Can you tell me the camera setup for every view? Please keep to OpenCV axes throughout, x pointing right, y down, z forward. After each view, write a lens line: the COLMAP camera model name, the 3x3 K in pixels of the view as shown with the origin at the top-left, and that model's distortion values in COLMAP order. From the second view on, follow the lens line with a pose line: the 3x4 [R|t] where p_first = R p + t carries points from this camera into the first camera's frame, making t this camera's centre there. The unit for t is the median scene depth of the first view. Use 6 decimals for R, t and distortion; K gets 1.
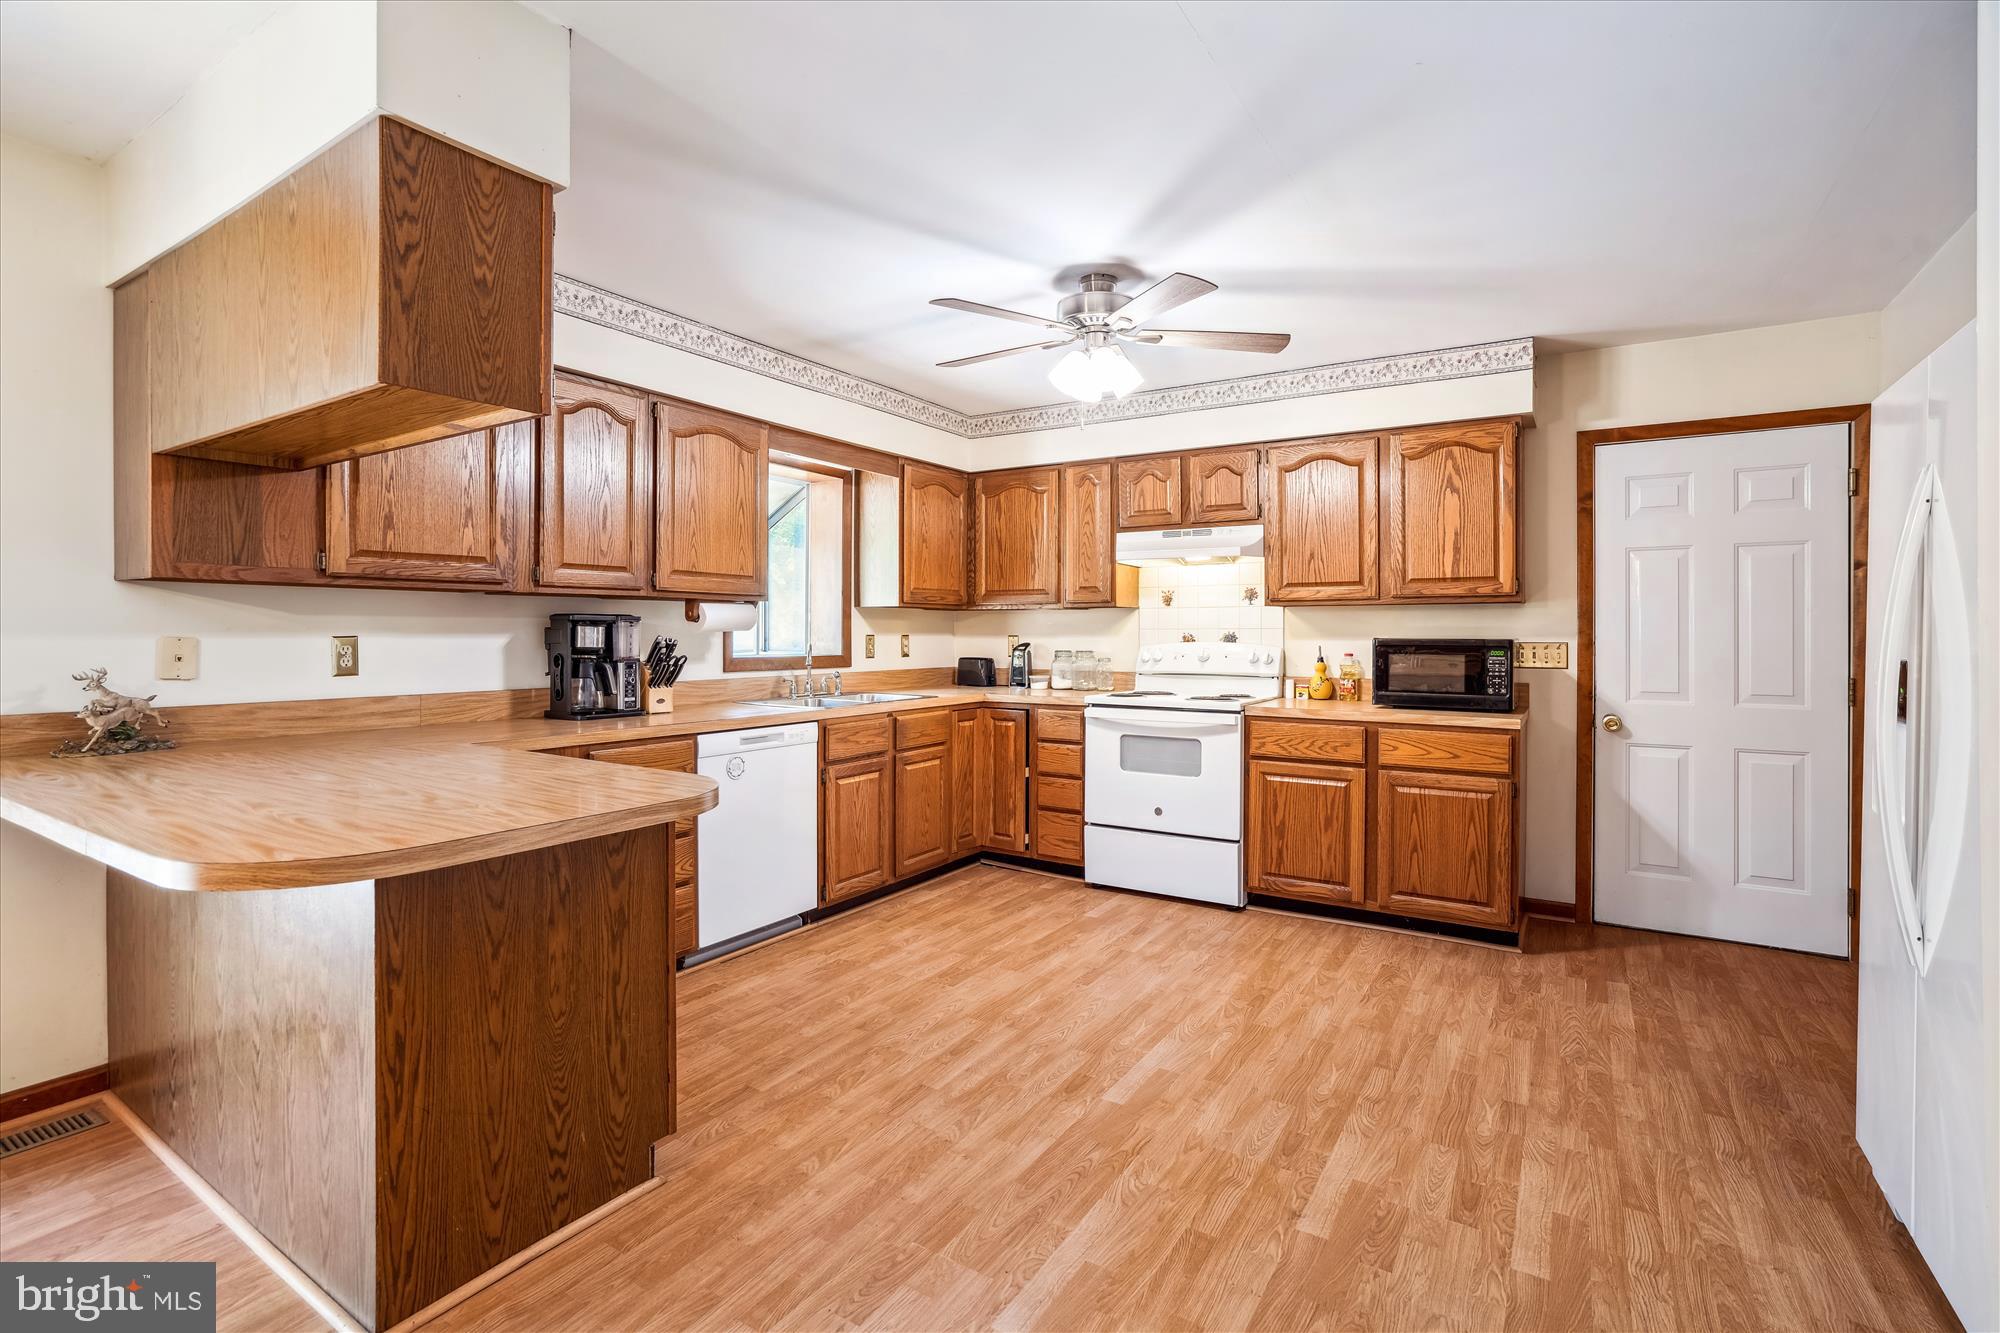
lens RADIAL K [[915.6, 0, 992.0], [0, 915.6, 639.2], [0, 0, 1]] dist [-0.056381, 0.017117]
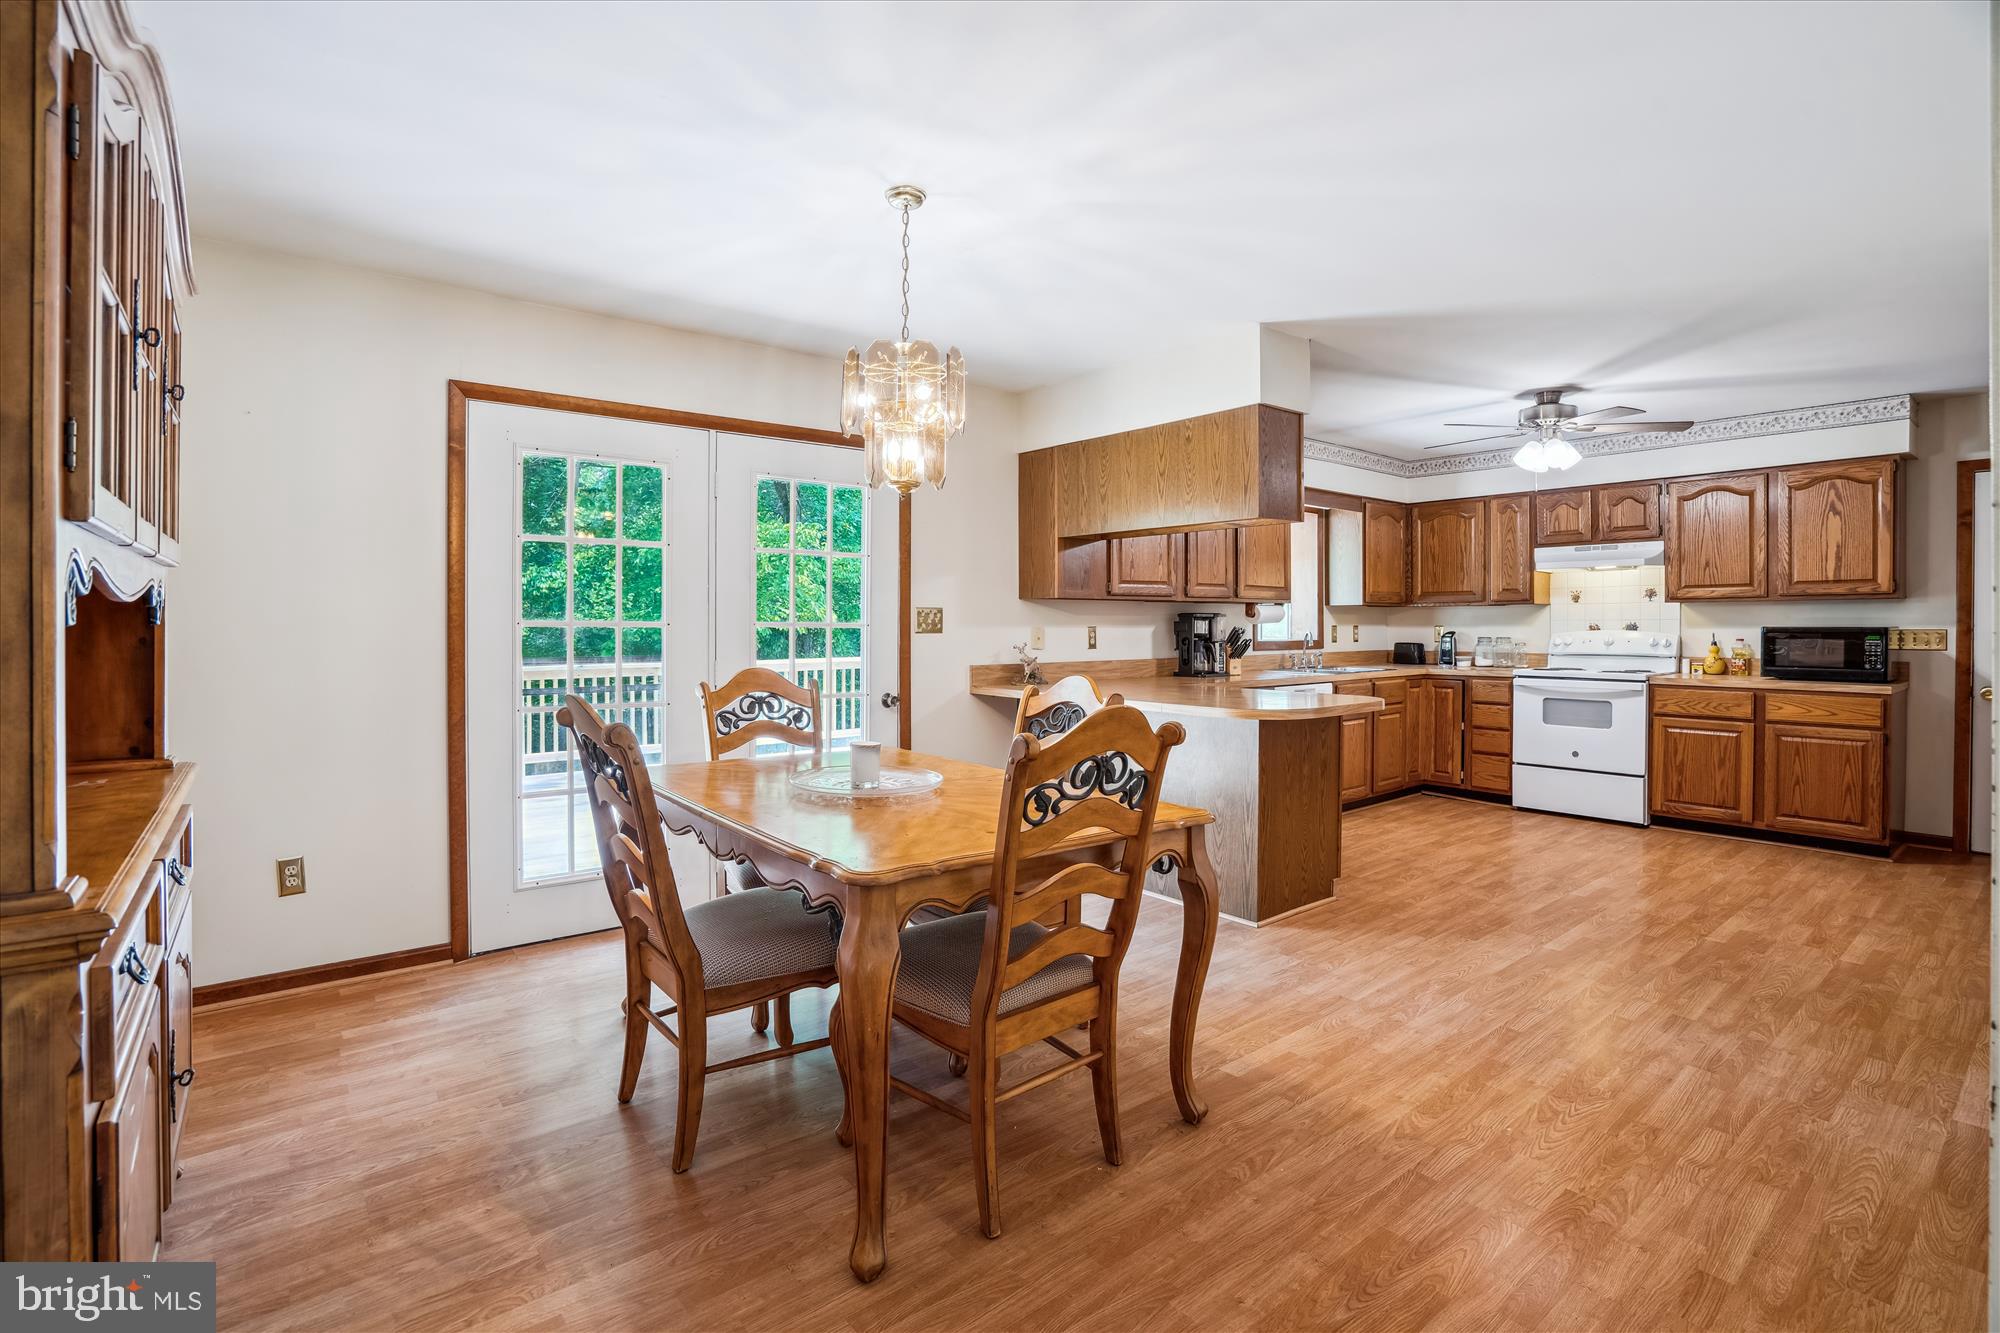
lens RADIAL K [[915.6, 0, 992.0], [0, 915.6, 639.2], [0, 0, 1]] dist [-0.056381, 0.017117]
pose [[0.946490, 0.000776, -0.322732, -0.218889], [0.002029, 0.999963, 0.008356, 0.003950], [0.322726, -0.008563, 0.946454, -0.567662]]
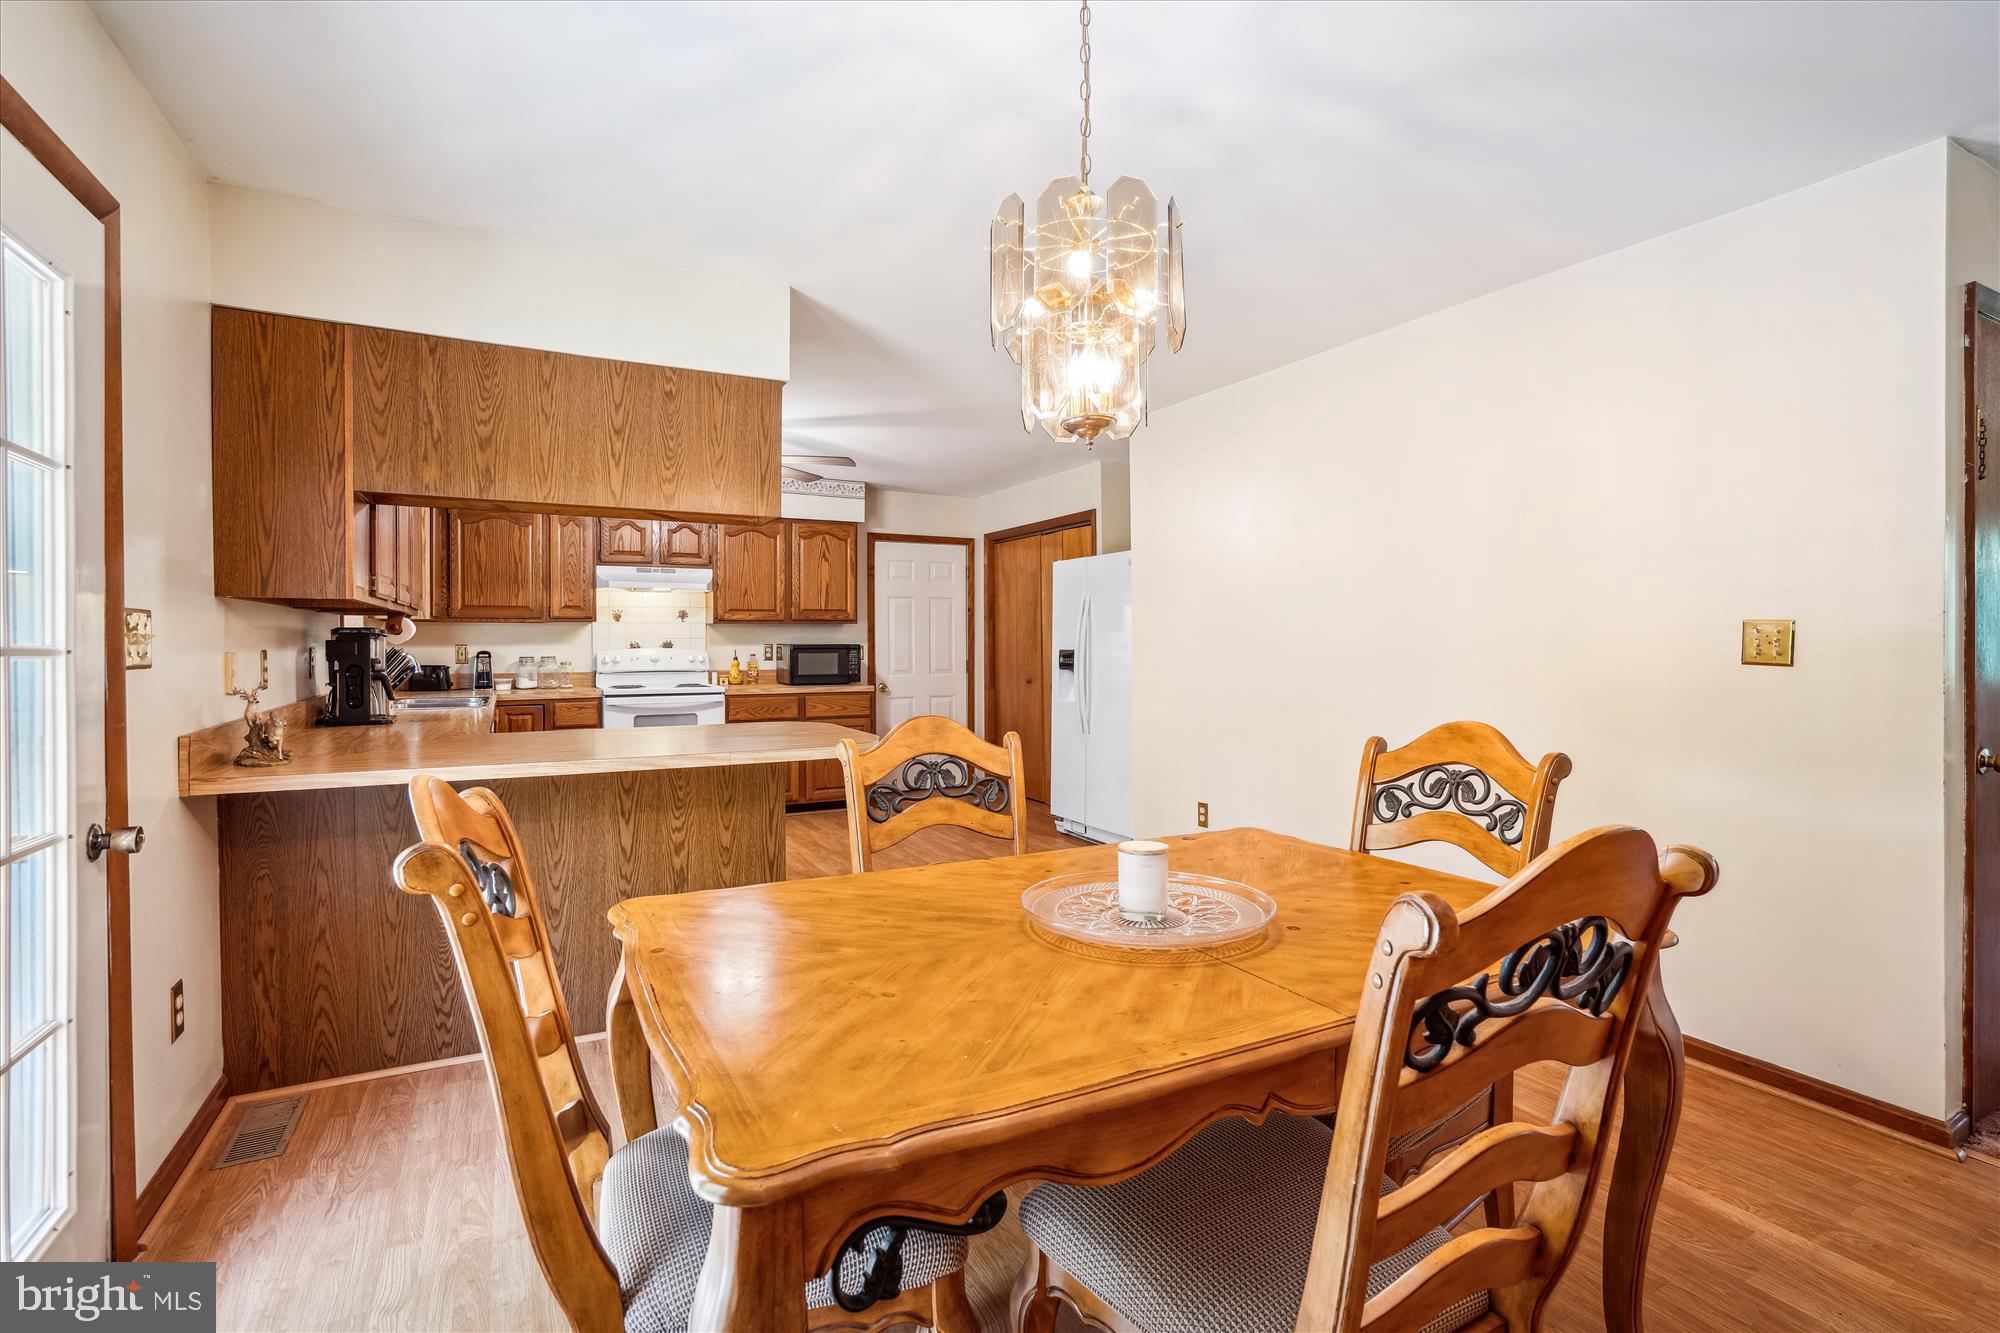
lens RADIAL K [[915.6, 0, 992.0], [0, 915.6, 639.2], [0, 0, 1]] dist [-0.056381, 0.017117]
pose [[0.494172, -0.003005, 0.869359, -0.827448], [0.007994, 0.999967, -0.001087, -0.005578], [-0.869328, 0.007487, 0.494179, -0.151605]]
